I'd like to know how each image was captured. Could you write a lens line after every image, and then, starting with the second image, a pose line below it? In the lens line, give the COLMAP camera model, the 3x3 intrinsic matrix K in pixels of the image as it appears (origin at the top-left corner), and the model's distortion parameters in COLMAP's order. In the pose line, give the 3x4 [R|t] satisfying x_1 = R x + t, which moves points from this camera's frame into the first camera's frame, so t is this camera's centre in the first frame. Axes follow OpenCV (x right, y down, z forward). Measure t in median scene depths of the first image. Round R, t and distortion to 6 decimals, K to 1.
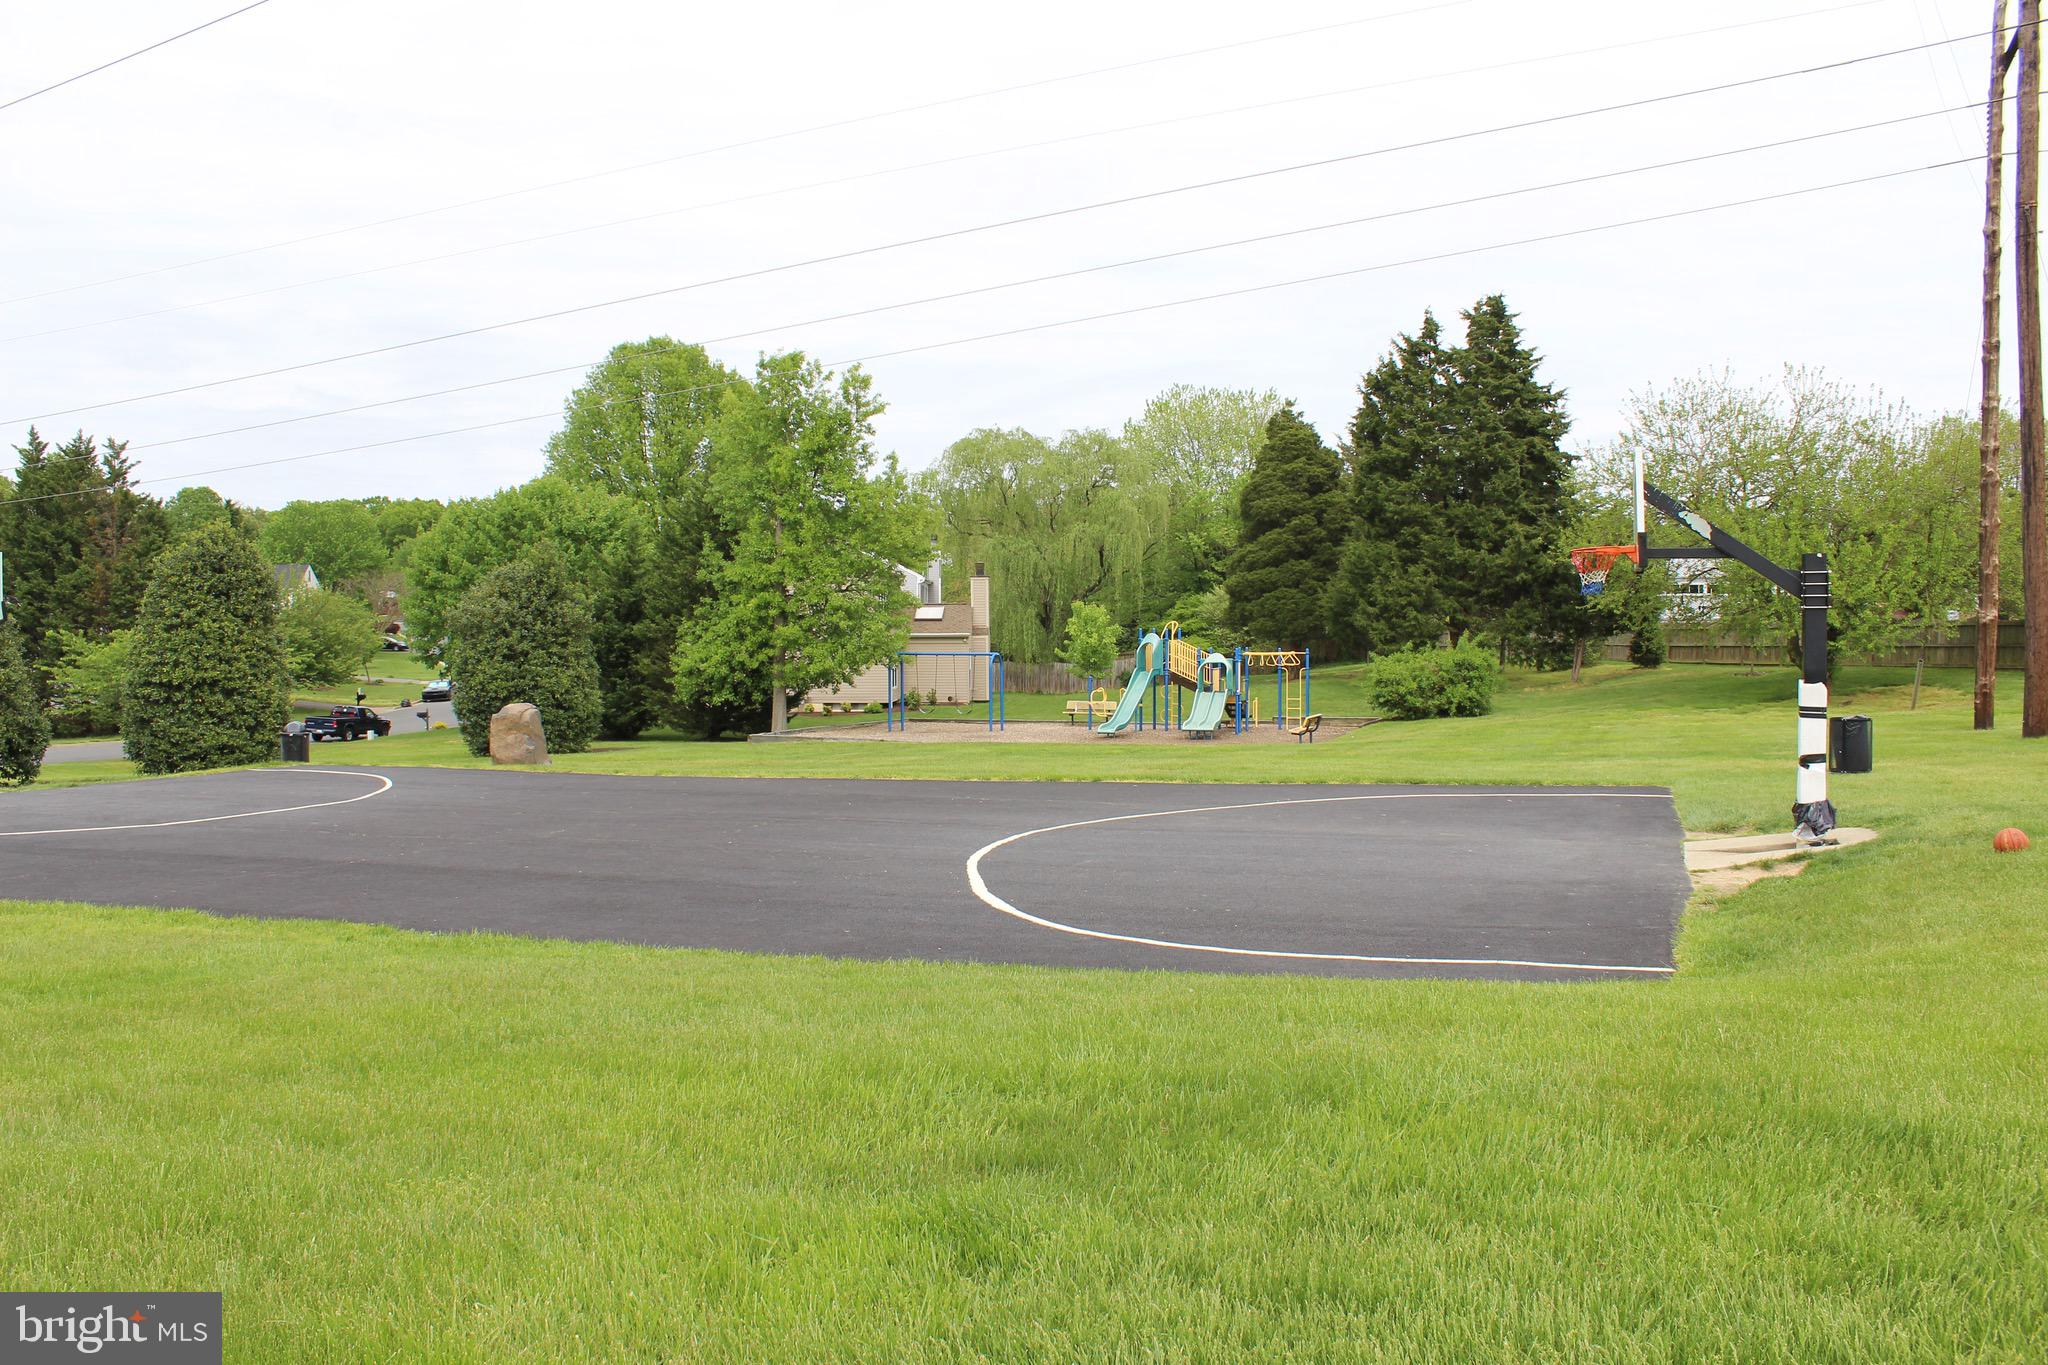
lens RADIAL K [[1733.3, 0, 1024.0], [0, 1733.3, 682.5], [0, 0, 1]] dist [-0.193954, 0.190610]
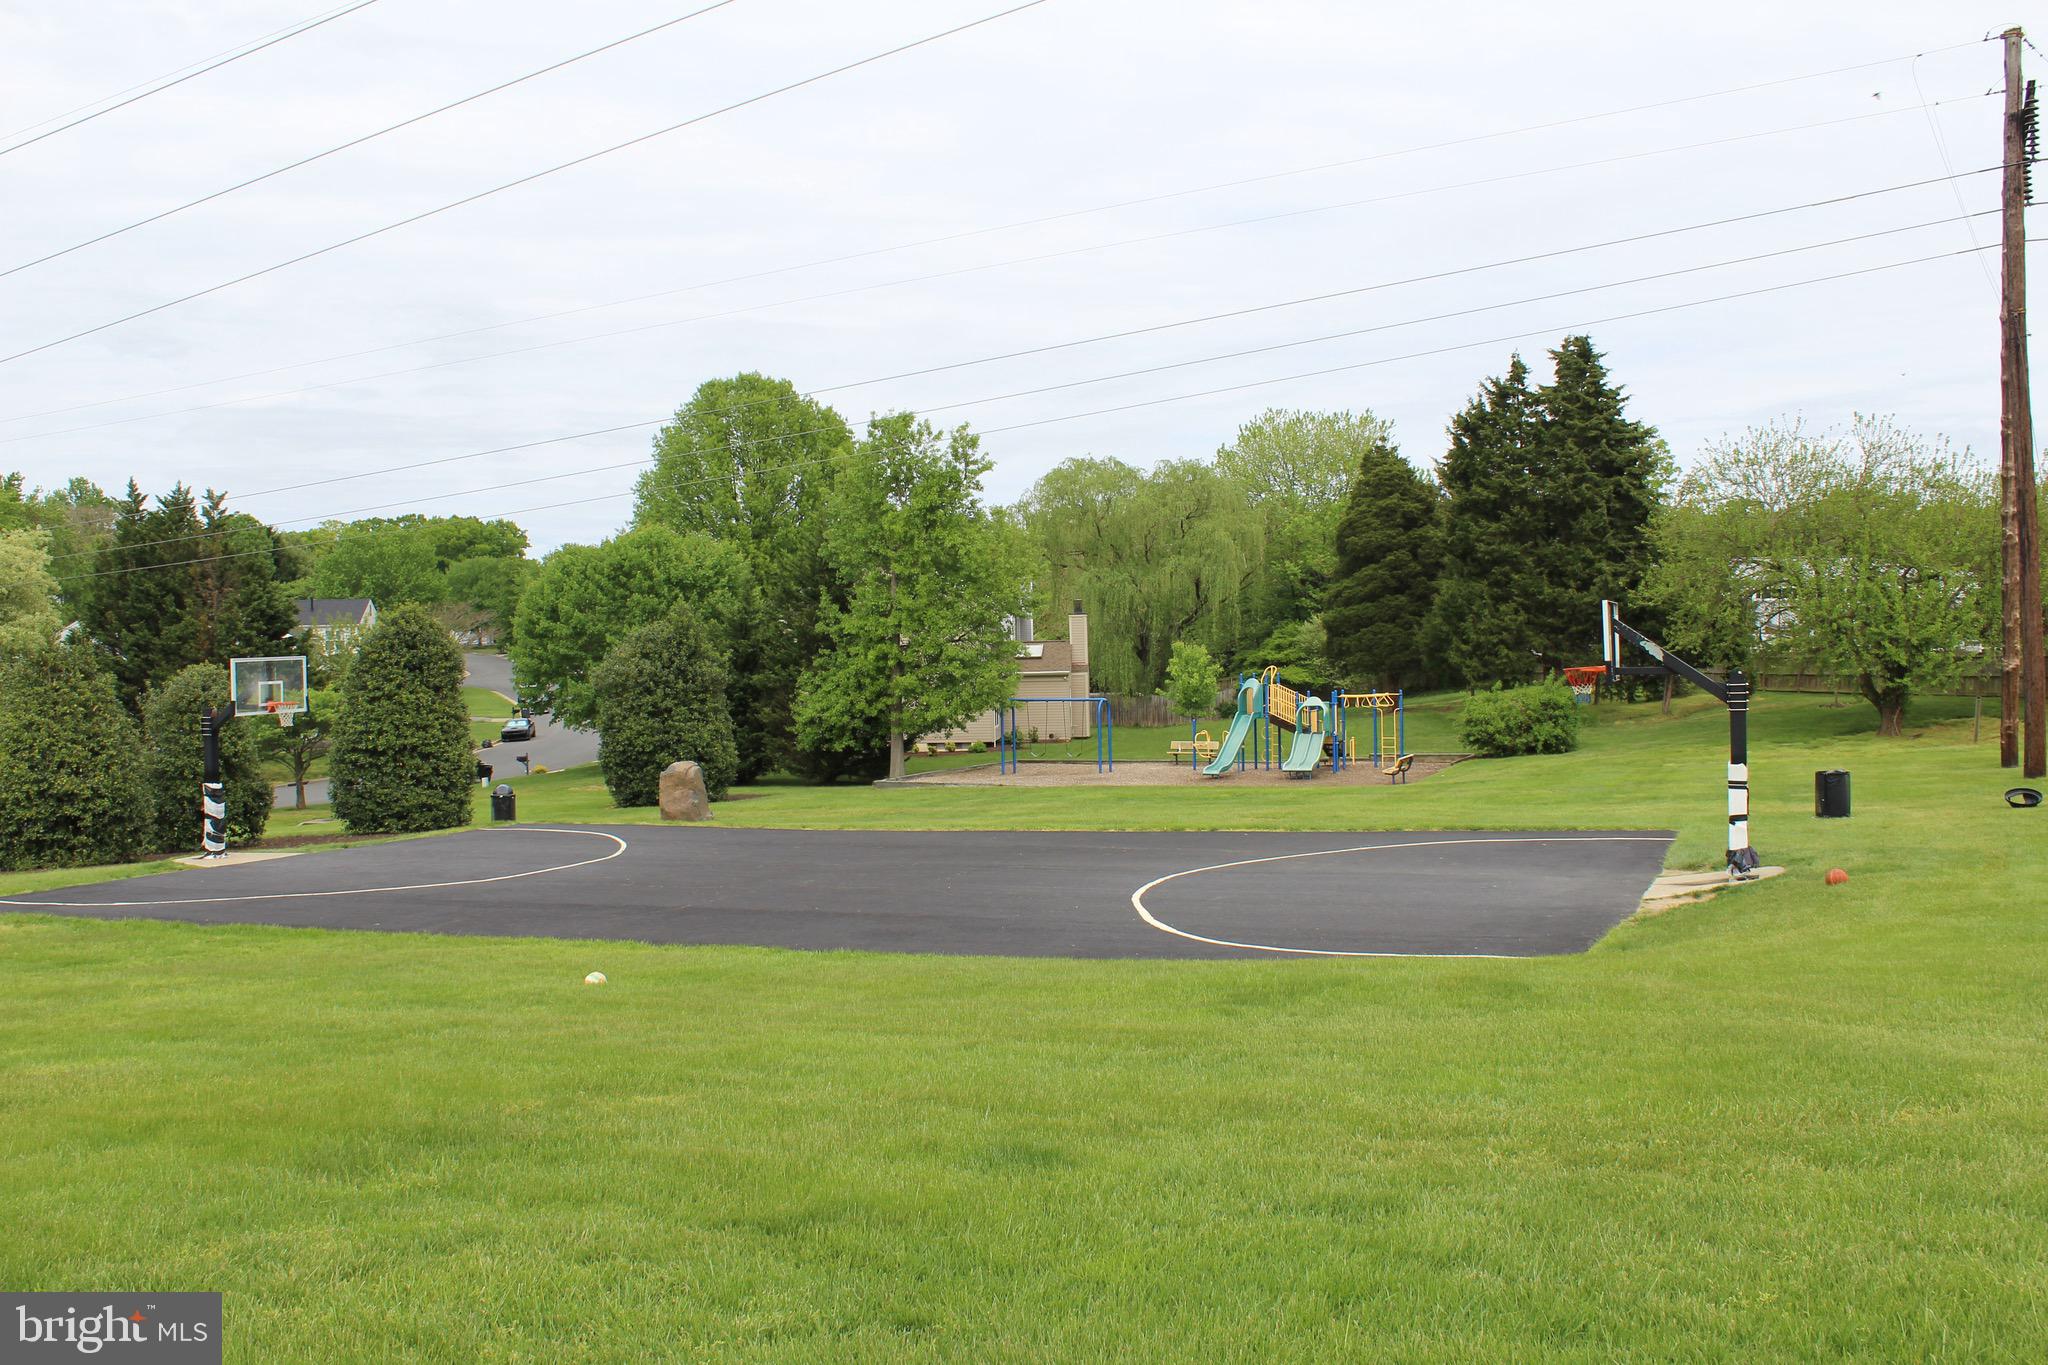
lens RADIAL K [[1900.6, 0, 1024.0], [0, 1900.6, 682.5], [0, 0, 1]] dist [-0.166998, 0.184840]
pose [[0.998920, -0.017325, -0.043103, -0.013995], [0.016937, 0.999813, -0.009352, -0.016018], [0.043257, 0.008612, 0.999027, -0.146558]]
